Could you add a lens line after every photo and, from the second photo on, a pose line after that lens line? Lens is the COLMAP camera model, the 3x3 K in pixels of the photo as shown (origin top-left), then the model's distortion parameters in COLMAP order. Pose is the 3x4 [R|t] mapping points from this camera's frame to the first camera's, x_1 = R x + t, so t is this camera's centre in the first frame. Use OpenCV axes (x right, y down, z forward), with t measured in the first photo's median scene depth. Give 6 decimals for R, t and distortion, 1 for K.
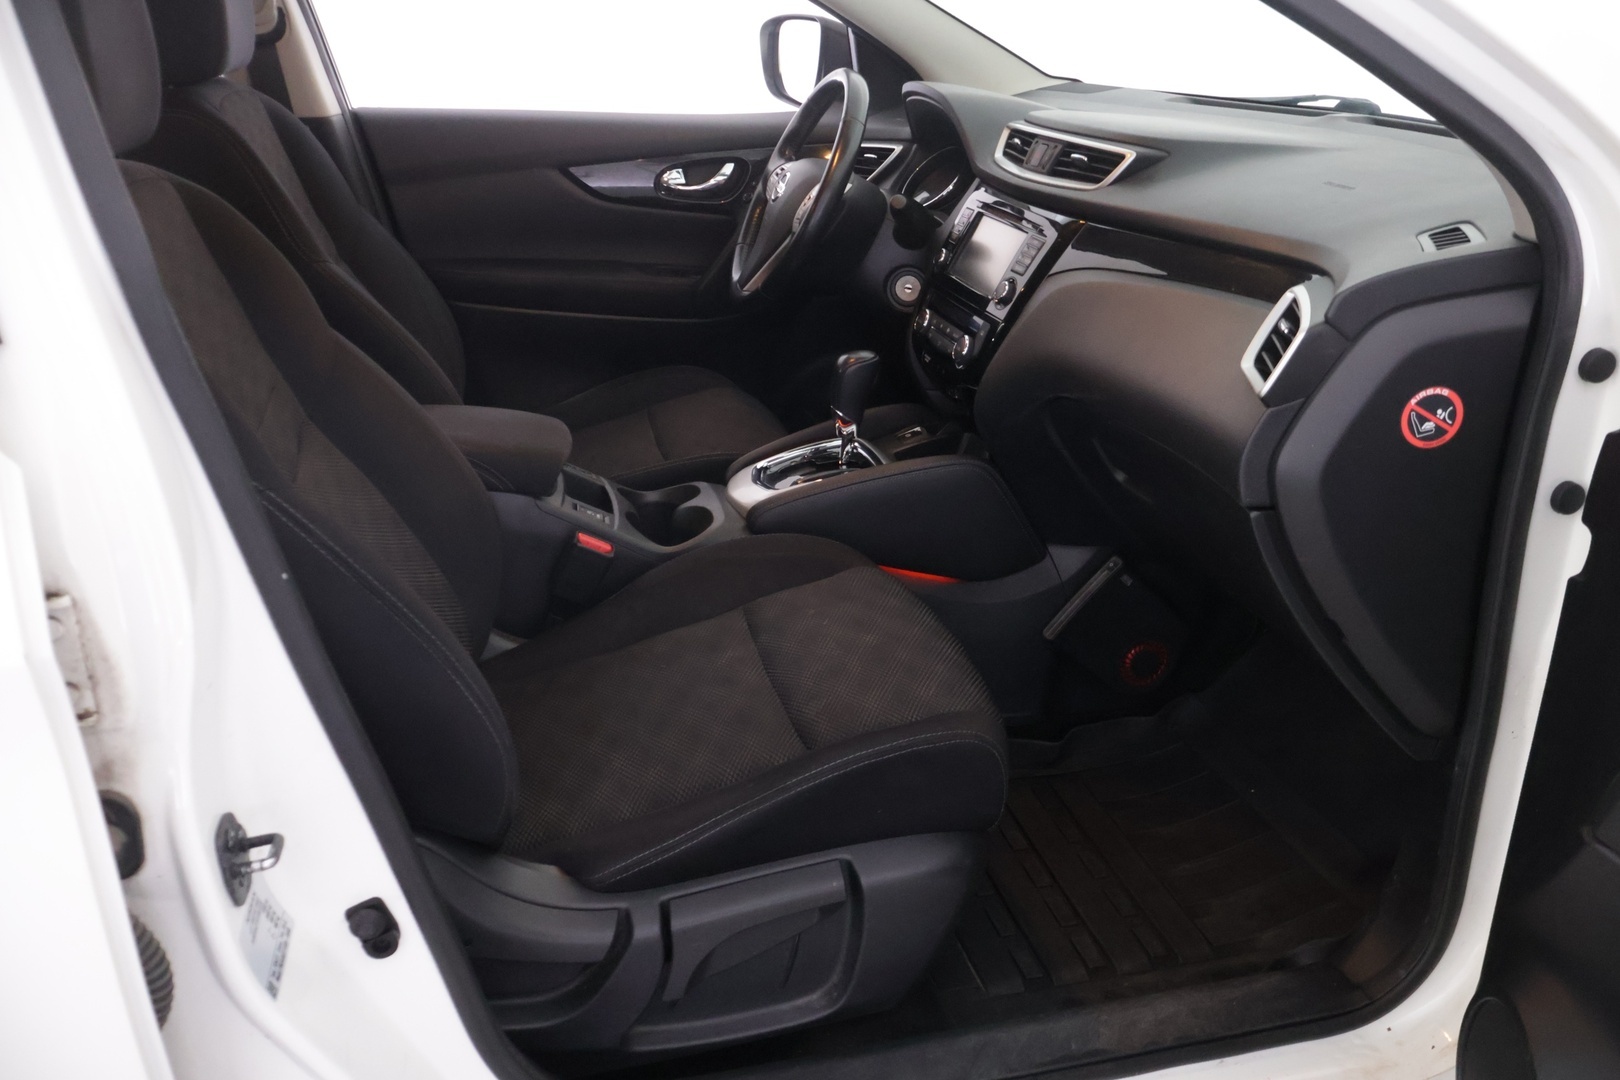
lens RADIAL K [[1330.8, 0, 810.0], [0, 1330.8, 540.0], [0, 0, 1]] dist [-0.010903, 0.007780]
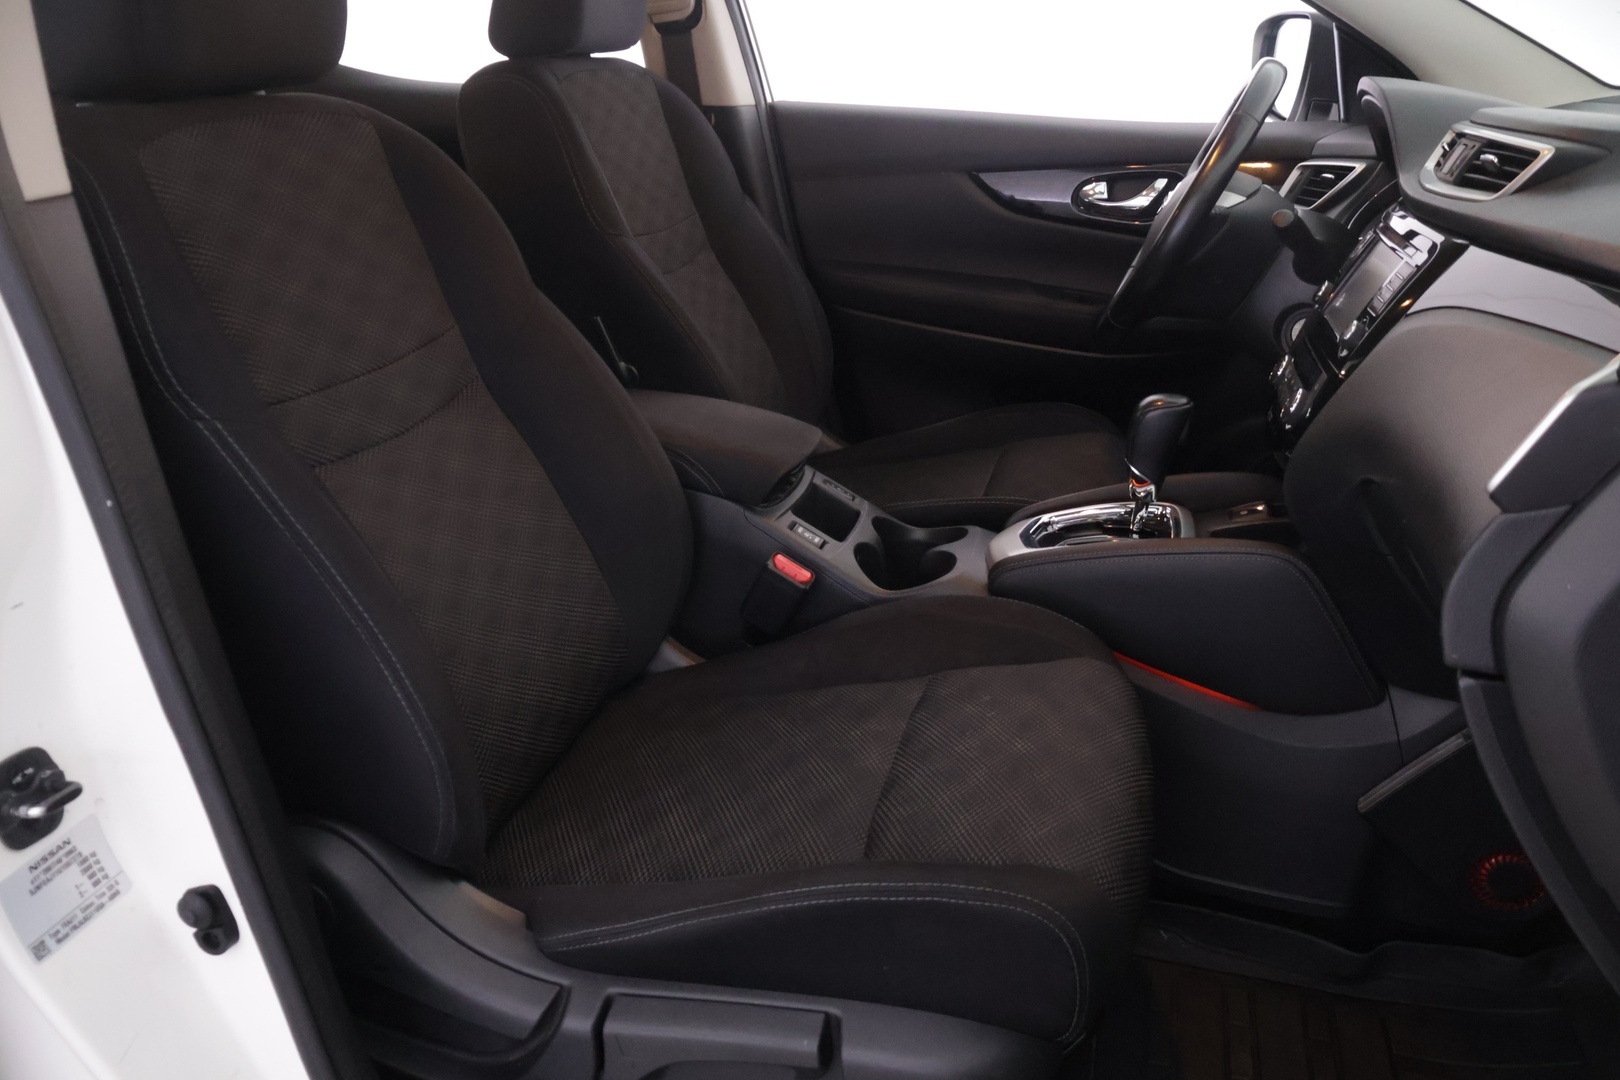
lens RADIAL K [[1330.8, 0, 810.0], [0, 1330.8, 540.0], [0, 0, 1]] dist [-0.010903, 0.007780]
pose [[0.881584, 0.166734, -0.441599, 0.210403], [-0.184363, 0.982854, 0.003042, -0.019150], [0.434534, 0.078732, 0.897207, 0.199207]]
